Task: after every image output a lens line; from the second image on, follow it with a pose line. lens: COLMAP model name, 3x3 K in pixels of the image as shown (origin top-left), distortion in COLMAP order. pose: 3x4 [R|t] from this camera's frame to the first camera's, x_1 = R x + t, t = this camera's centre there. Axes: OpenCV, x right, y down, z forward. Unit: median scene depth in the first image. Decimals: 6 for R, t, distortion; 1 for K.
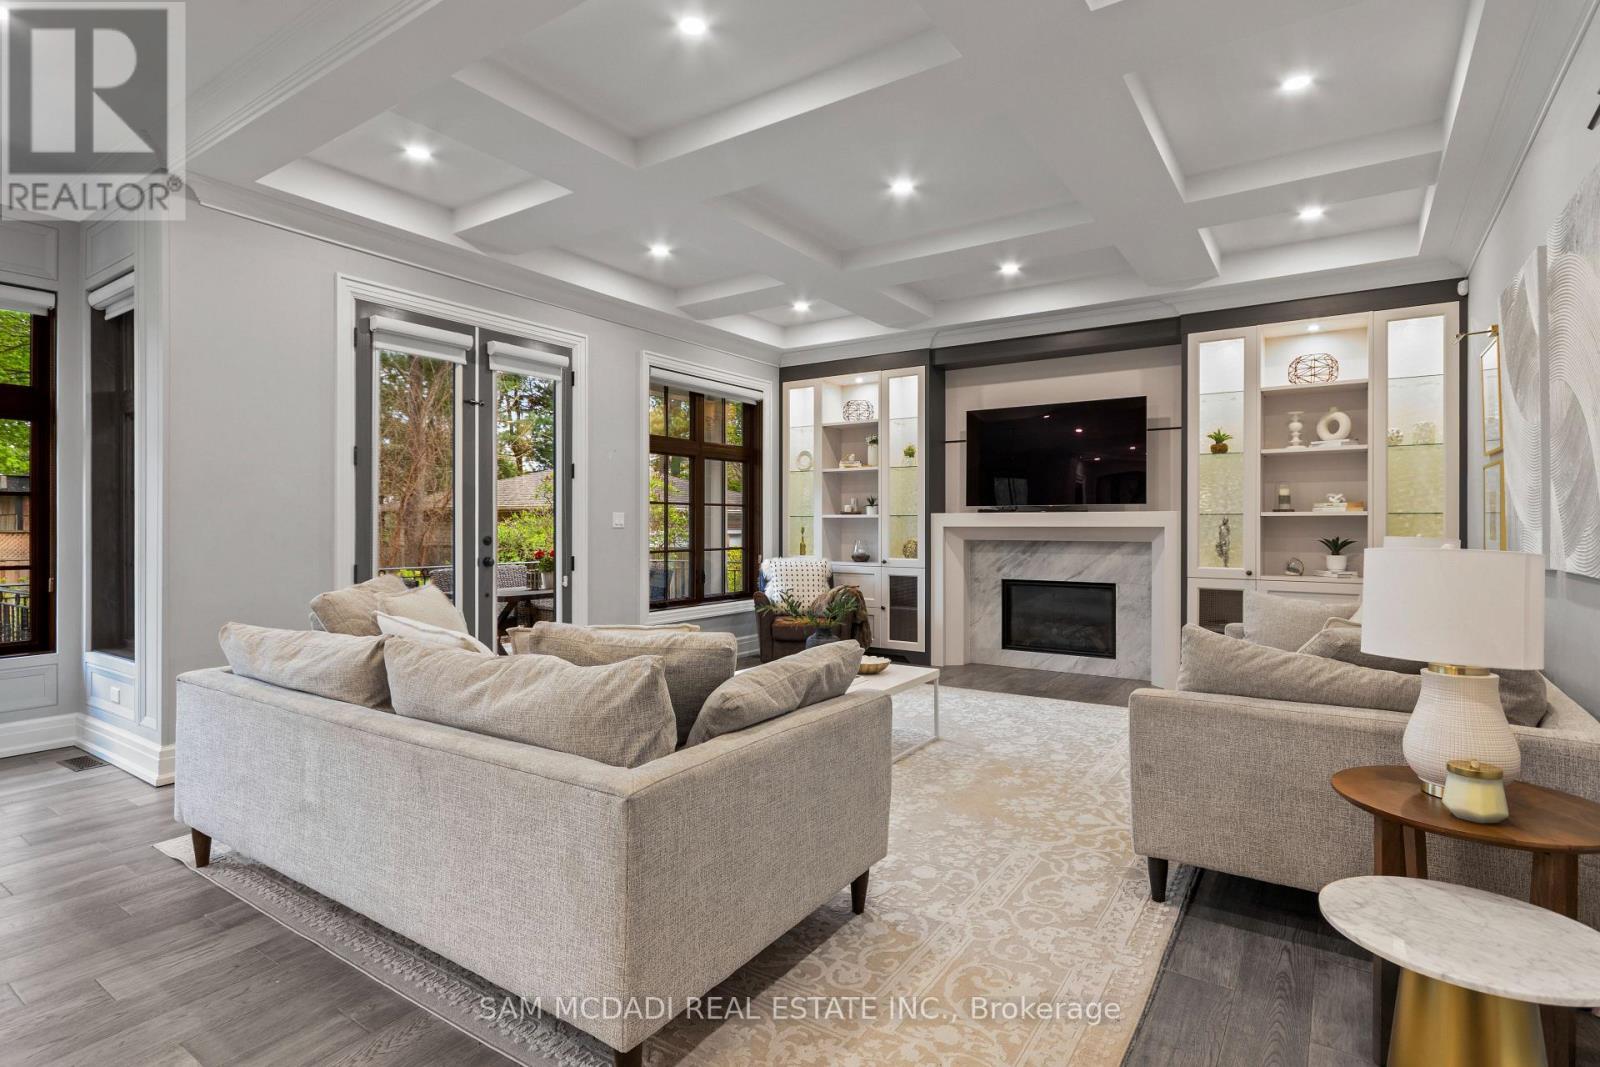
lens RADIAL K [[807.8, 0, 793.1], [0, 807.8, 524.0], [0, 0, 1]] dist [0.003103, -0.001168]
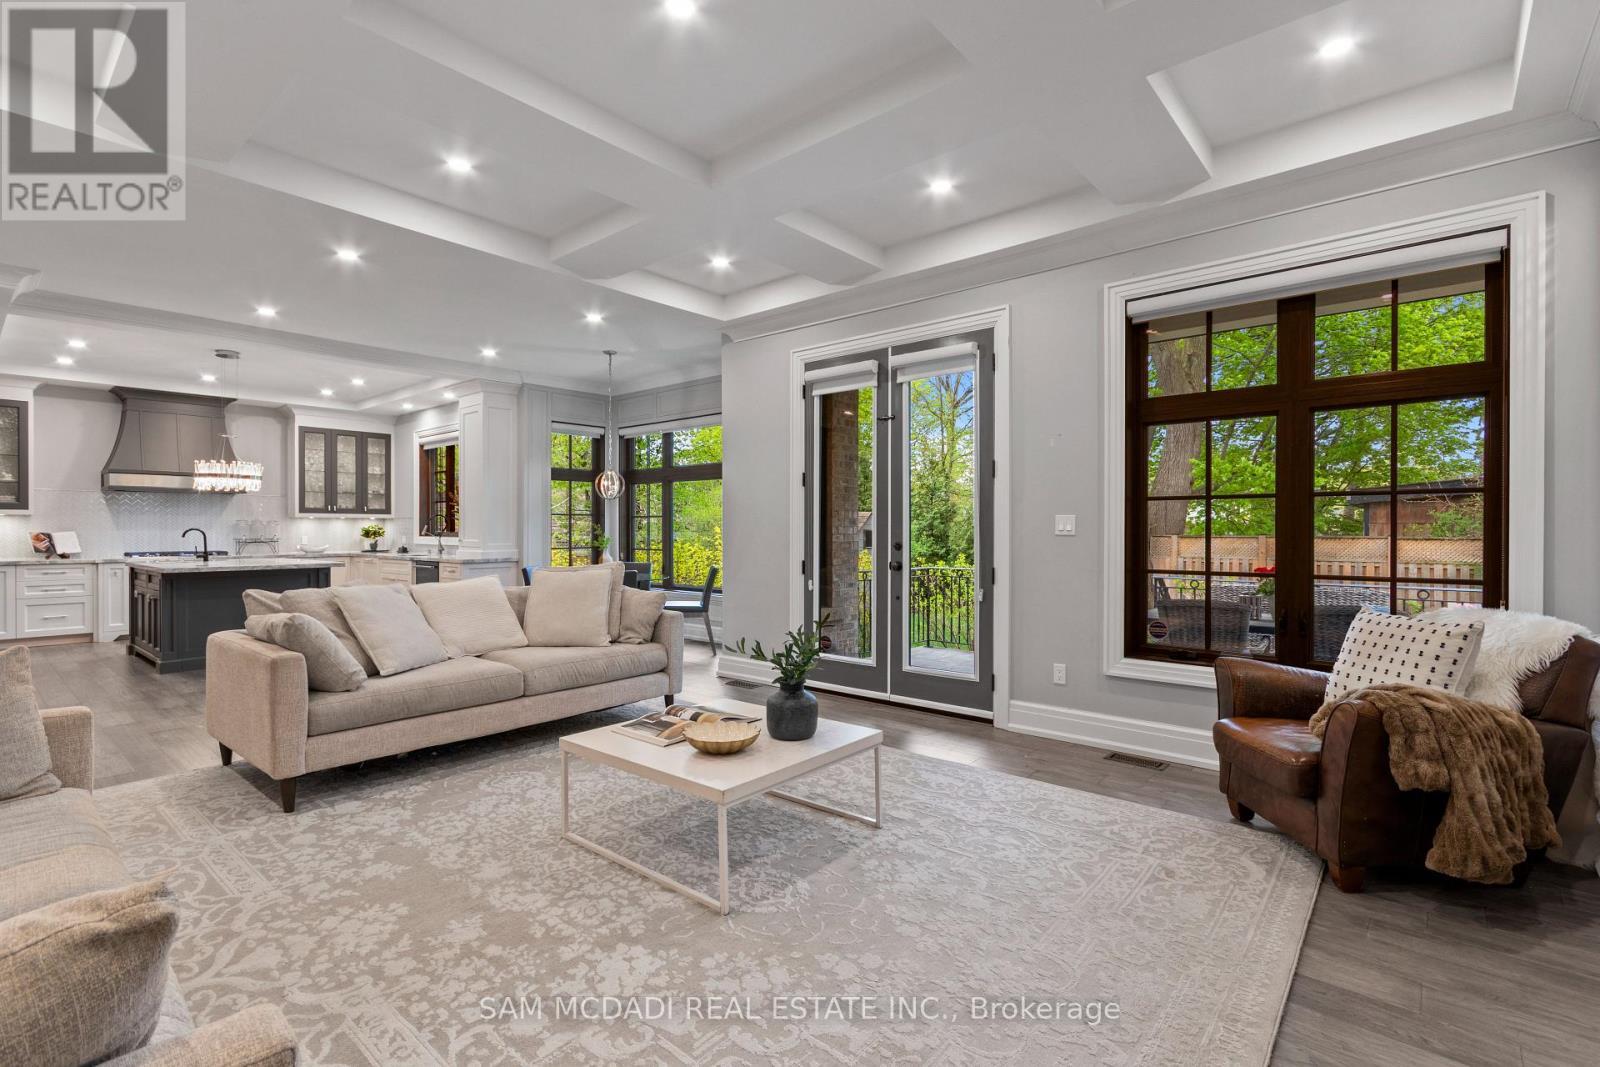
lens RADIAL K [[742.7, 0, 795.4], [0, 742.7, 534.9], [0, 0, 1]] dist [-0.000789, -0.002406]
pose [[-0.115846, 0.005467, -0.993252, 0.513321], [-0.002052, 0.999981, 0.005743, 0.000732], [0.993265, 0.002703, -0.115833, 0.835605]]
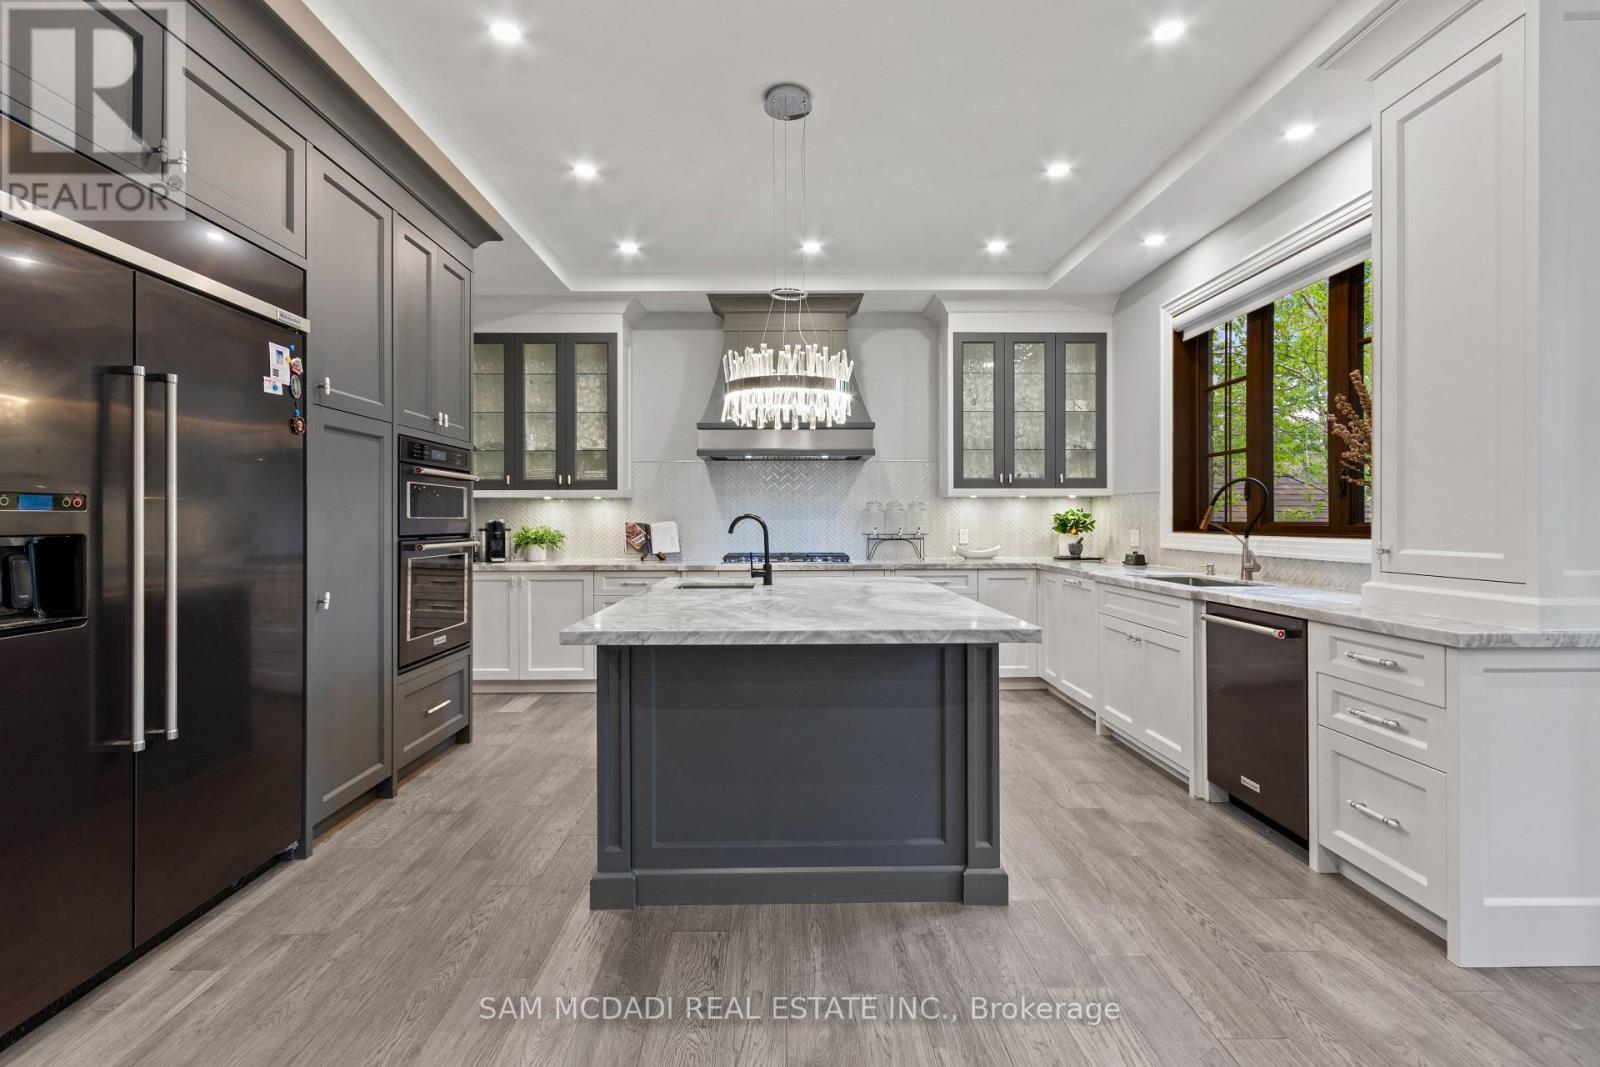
lens RADIAL K [[742.7, 0, 801.2], [0, 742.7, 520.5], [0, 0, 1]] dist [-0.000789, -0.002406]
pose [[-0.812363, 0.002128, -0.583148, -0.280776], [-0.000354, 0.999991, 0.004143, 0.000122], [0.583152, 0.003572, -0.812356, 0.207213]]
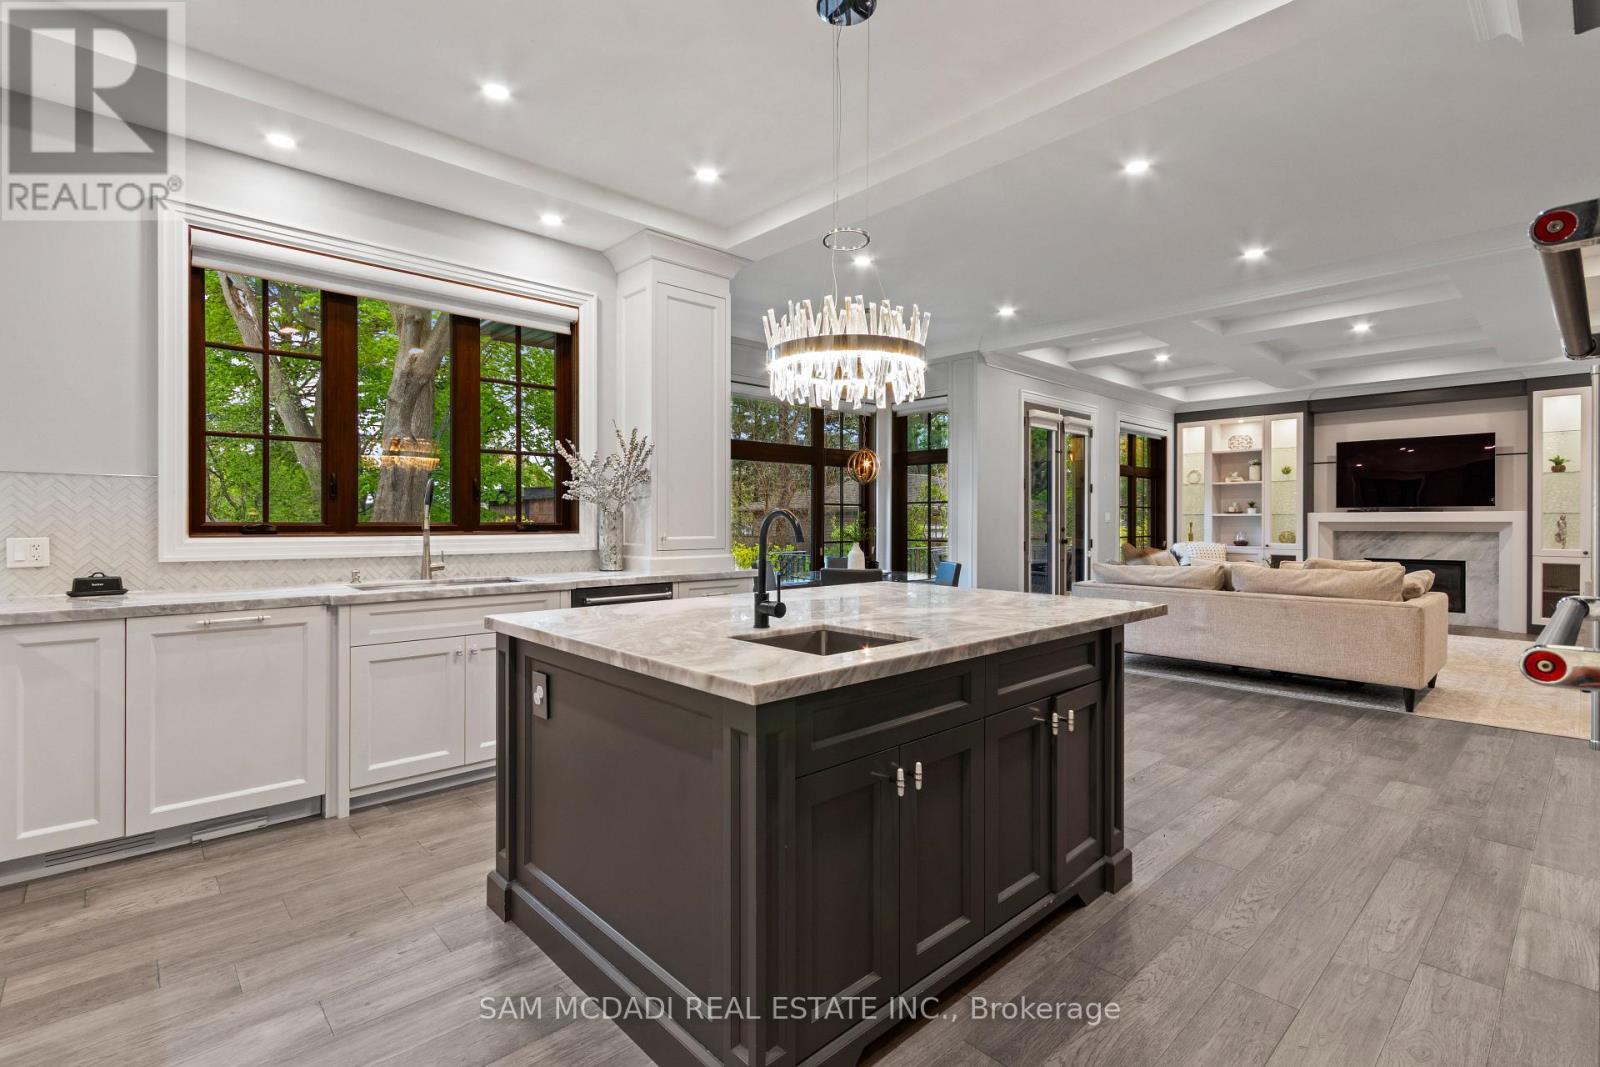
lens RADIAL K [[742.7, 0, 777.2], [0, 742.7, 522.5], [0, 0, 1]] dist [-0.000789, -0.002406]
pose [[0.971028, 0.000351, -0.238964, -0.509315], [0.000035, 0.999999, 0.001611, 0.002523], [0.238965, -0.001573, 0.971027, -0.618808]]
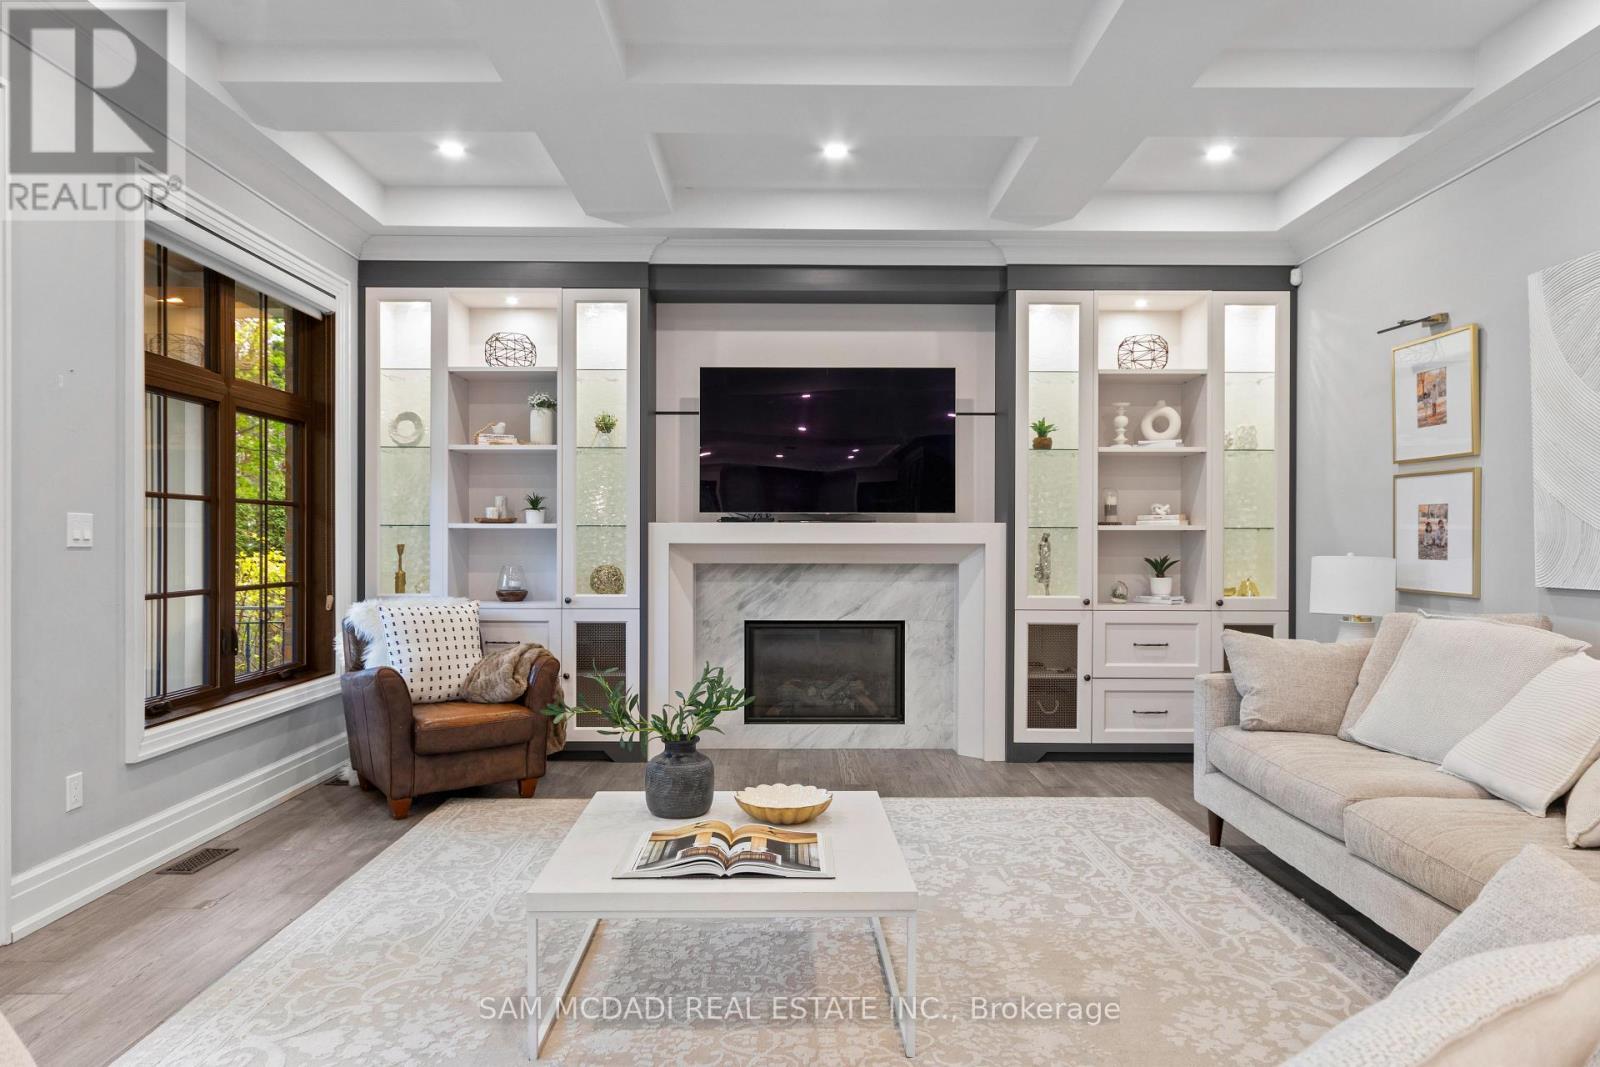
lens RADIAL K [[981.2, 0, 790.9], [0, 981.2, 542.2], [0, 0, 1]] dist [0.003892, -0.000276]
pose [[0.823210, -0.000524, 0.567737, -0.203074], [-0.001812, 0.999992, 0.003550, -0.000739], [-0.567735, -0.003951, 0.823202, 0.343830]]
